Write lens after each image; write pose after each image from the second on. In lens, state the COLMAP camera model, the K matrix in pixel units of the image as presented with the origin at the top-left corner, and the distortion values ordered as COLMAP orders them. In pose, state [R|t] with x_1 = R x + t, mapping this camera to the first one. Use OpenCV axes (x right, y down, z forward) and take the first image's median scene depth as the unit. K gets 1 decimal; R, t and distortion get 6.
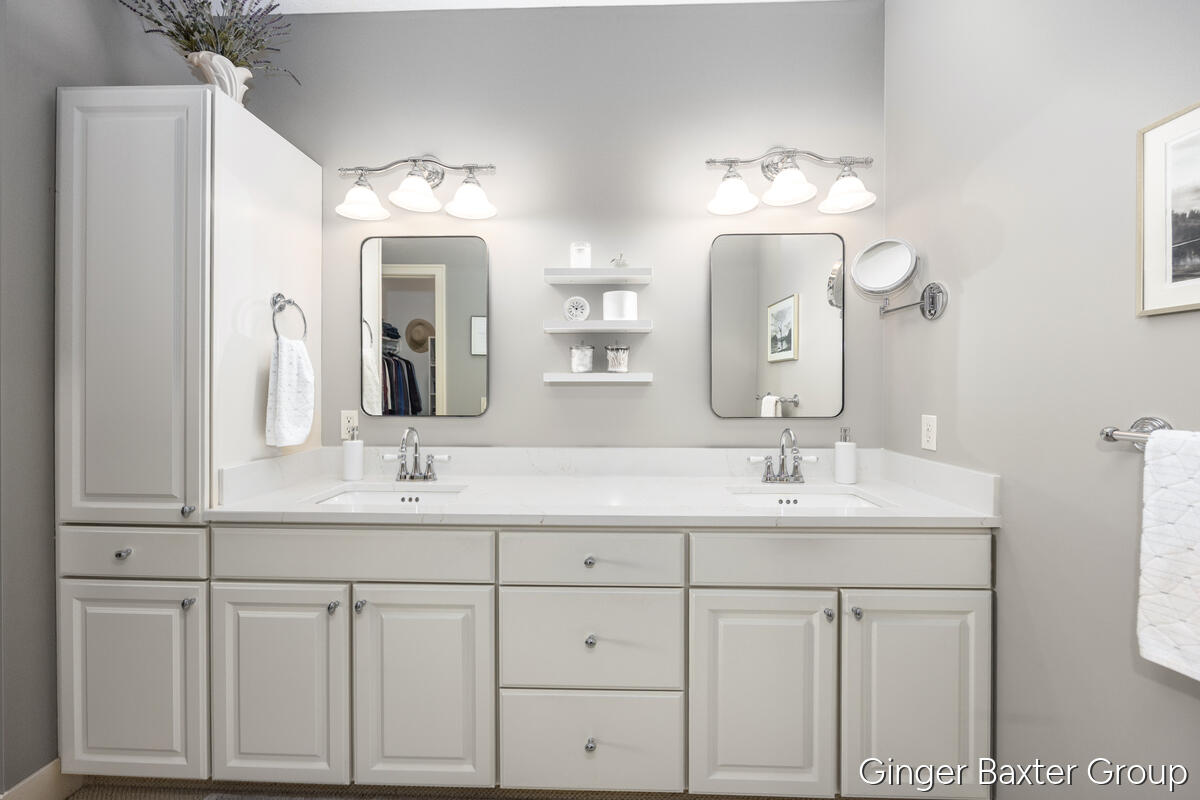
lens RADIAL K [[482.8, 0, 600.0], [0, 482.8, 400.0], [0, 0, 1]] dist [0.000252, 0.000026]
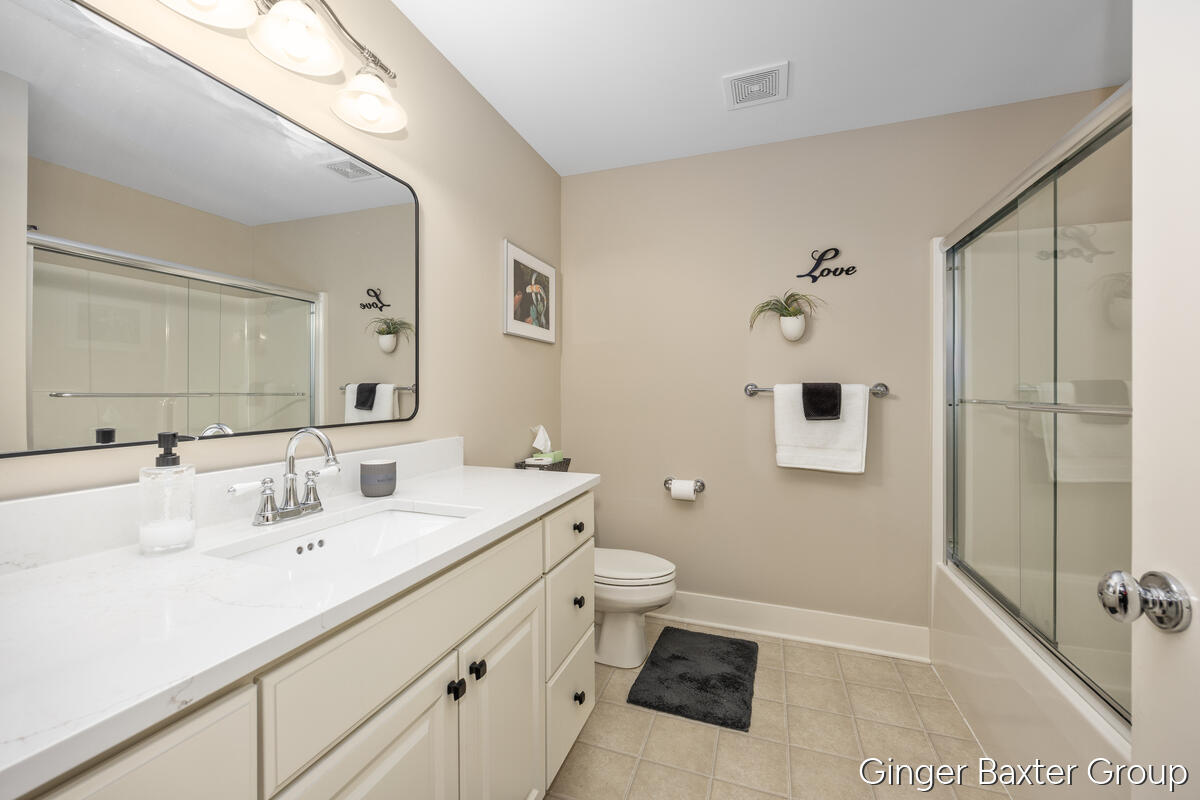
lens RADIAL K [[482.8, 0, 600.0], [0, 482.8, 400.0], [0, 0, 1]] dist [0.000252, 0.000026]
pose [[0.299080, -0.007781, 0.954196, -0.839192], [0.001820, 0.999970, 0.007583, 0.016044], [-0.954226, -0.000532, 0.299085, 0.451360]]
